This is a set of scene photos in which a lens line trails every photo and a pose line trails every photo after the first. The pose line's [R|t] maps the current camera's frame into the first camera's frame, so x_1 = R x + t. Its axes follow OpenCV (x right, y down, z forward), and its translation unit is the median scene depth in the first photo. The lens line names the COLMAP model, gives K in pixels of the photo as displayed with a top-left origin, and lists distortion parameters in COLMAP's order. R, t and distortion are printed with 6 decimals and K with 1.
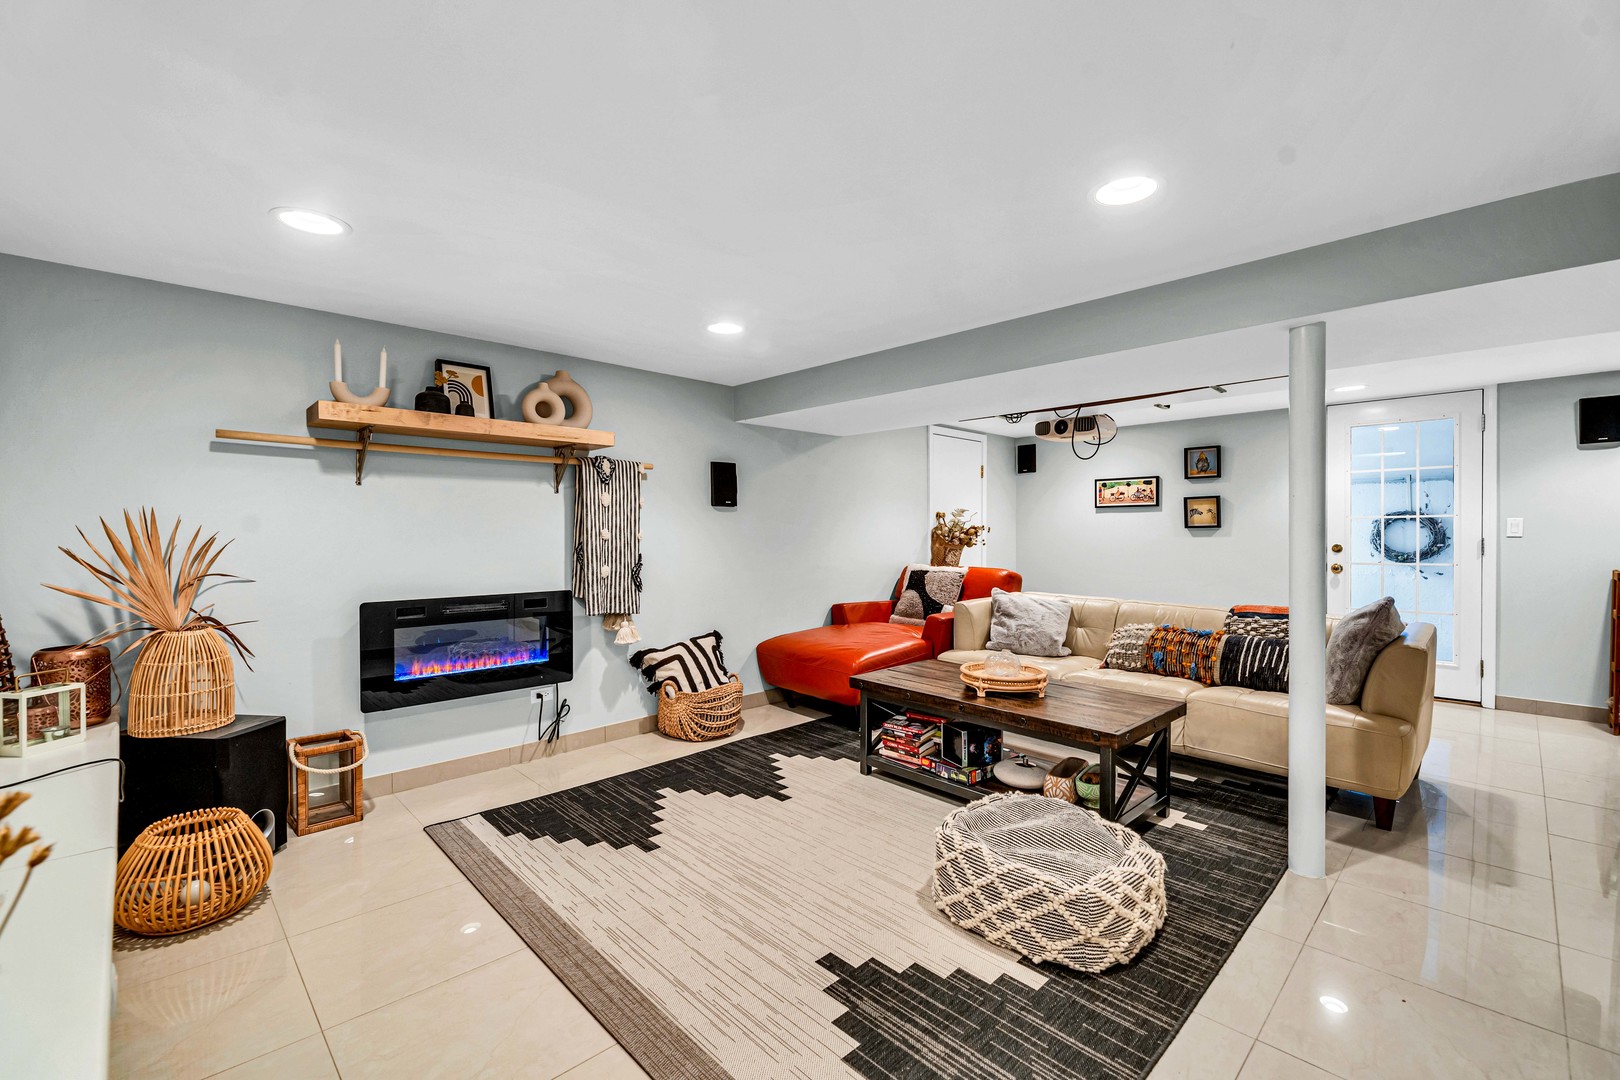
lens RADIAL K [[664.7, 0, 823.8], [0, 664.7, 533.8], [0, 0, 1]] dist [-0.004083, -0.000255]
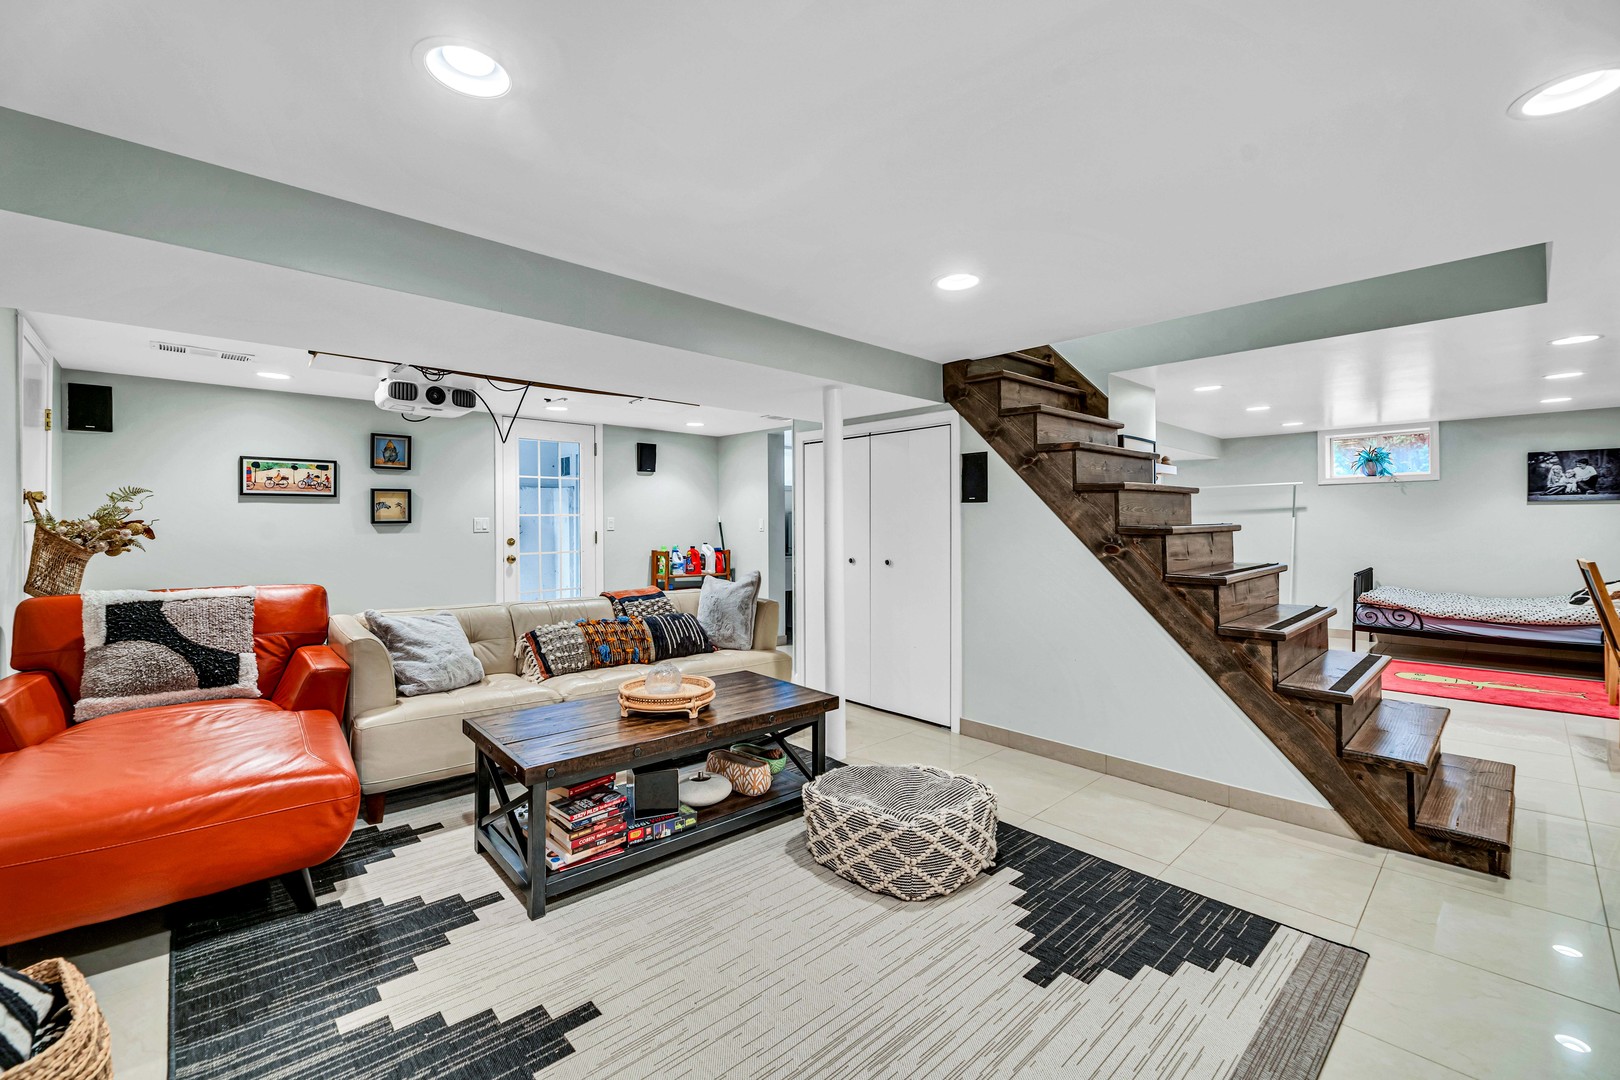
lens RADIAL K [[663.6, 0, 780.6], [0, 663.6, 525.0], [0, 0, 1]] dist [-0.000632, -0.002039]
pose [[0.075188, 0.001600, 0.997168, -0.489327], [0.005995, 0.999980, -0.002056, -0.002553], [-0.997151, 0.006132, 0.075177, 0.654443]]
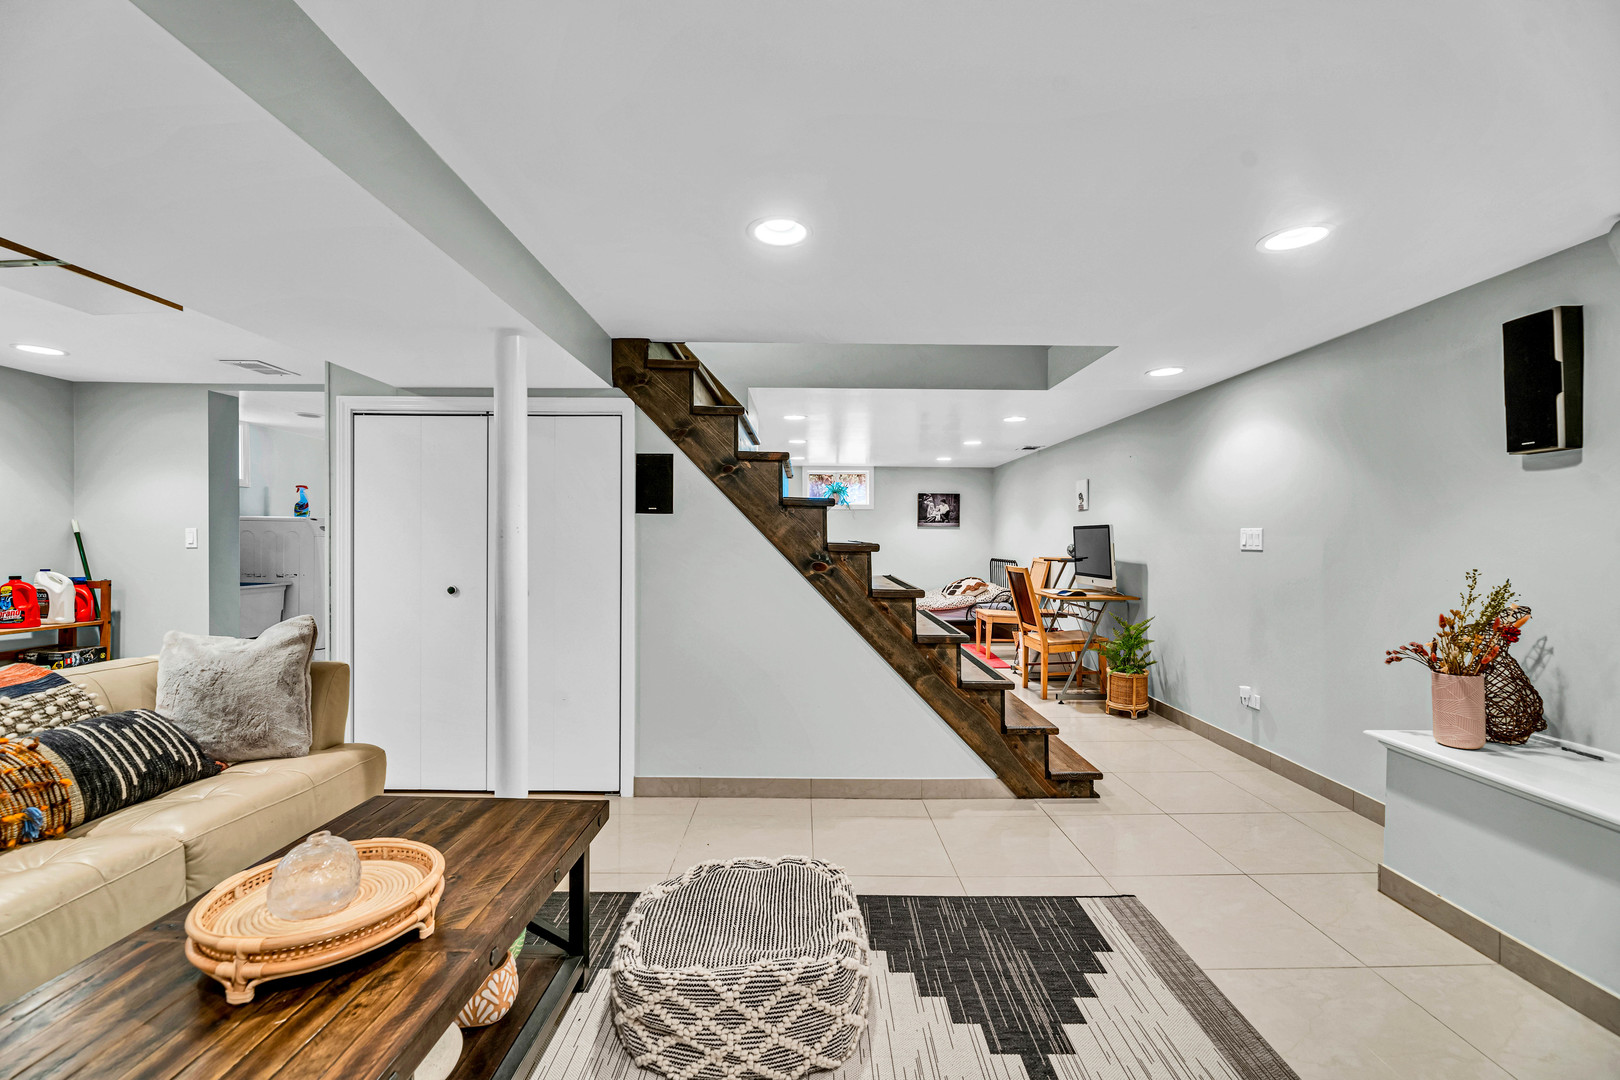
lens RADIAL K [[663.6, 0, 803.7], [0, 663.6, 543.9], [0, 0, 1]] dist [-0.000632, -0.002039]
pose [[-0.696894, -0.005606, 0.717152, -0.182386], [-0.001295, 0.999978, 0.006558, -0.004656], [-0.717173, 0.003642, -0.696886, 0.893785]]
